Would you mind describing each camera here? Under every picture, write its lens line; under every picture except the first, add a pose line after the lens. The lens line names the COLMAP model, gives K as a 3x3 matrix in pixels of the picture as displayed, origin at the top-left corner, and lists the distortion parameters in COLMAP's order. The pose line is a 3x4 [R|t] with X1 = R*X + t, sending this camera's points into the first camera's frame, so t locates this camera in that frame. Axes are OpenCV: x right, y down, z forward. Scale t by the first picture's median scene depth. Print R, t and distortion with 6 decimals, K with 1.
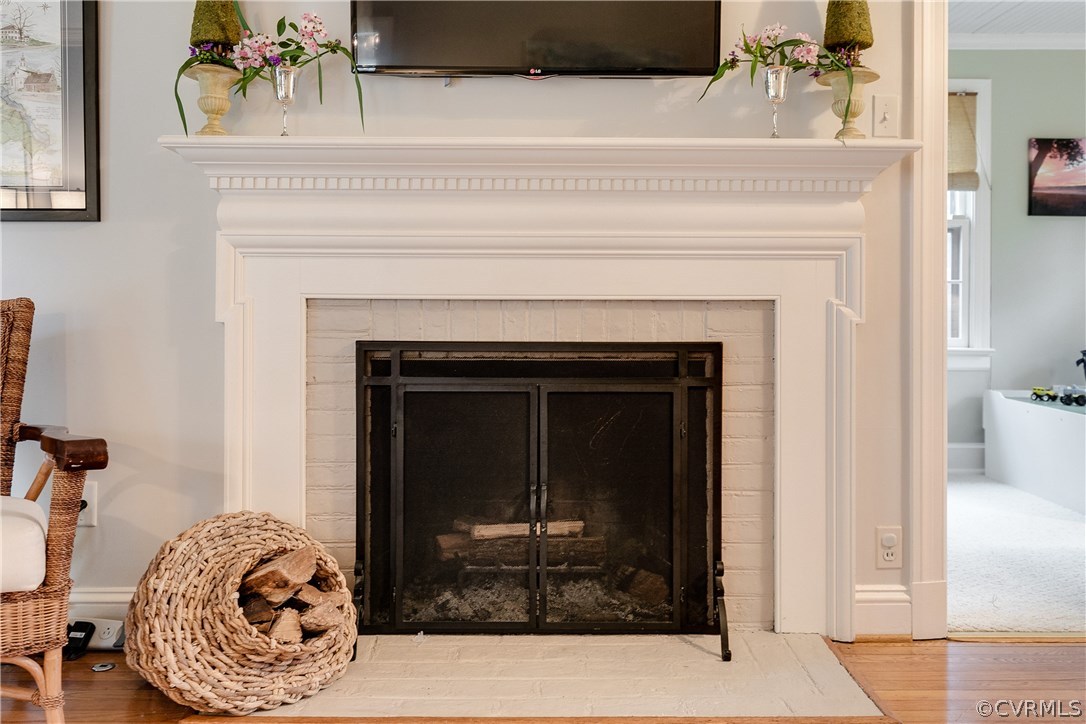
lens RADIAL K [[1025.5, 0, 543.0], [0, 1025.5, 321.4], [0, 0, 1]] dist [0.009406, -0.011444]
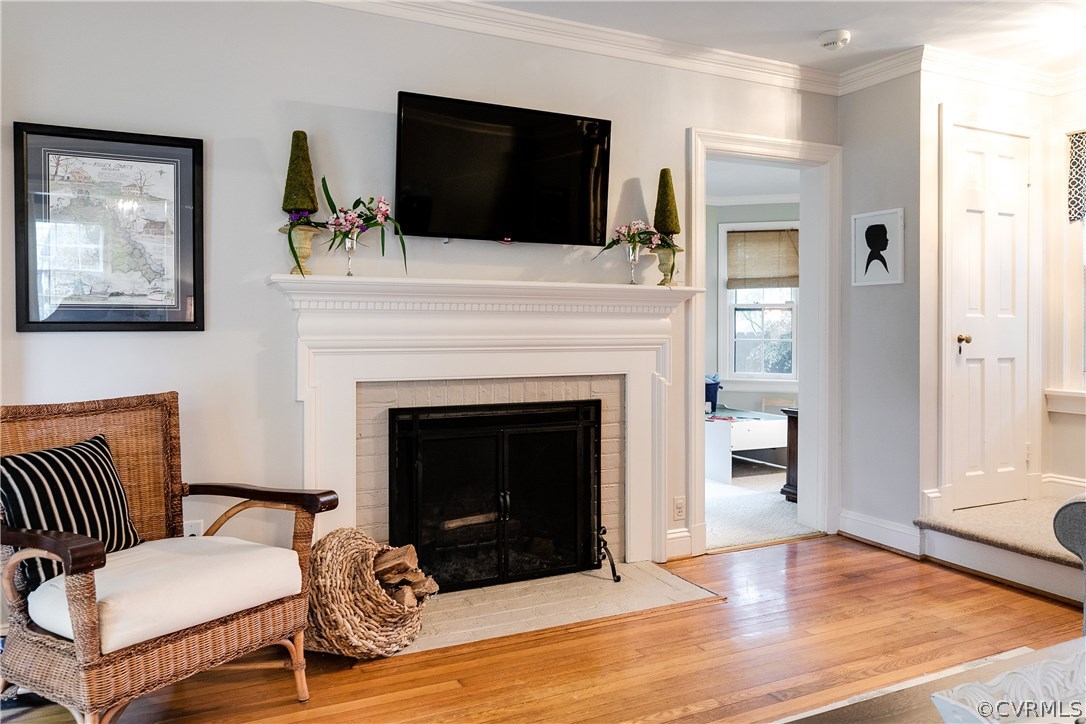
lens RADIAL K [[784.8, 0, 543.0], [0, 784.8, 362.0], [0, 0, 1]] dist [-0.001261, -0.000657]
pose [[0.902311, -0.022544, 0.430496, -0.480132], [0.013609, 0.999624, 0.023825, -0.075312], [-0.430871, -0.015639, 0.902278, -0.144842]]
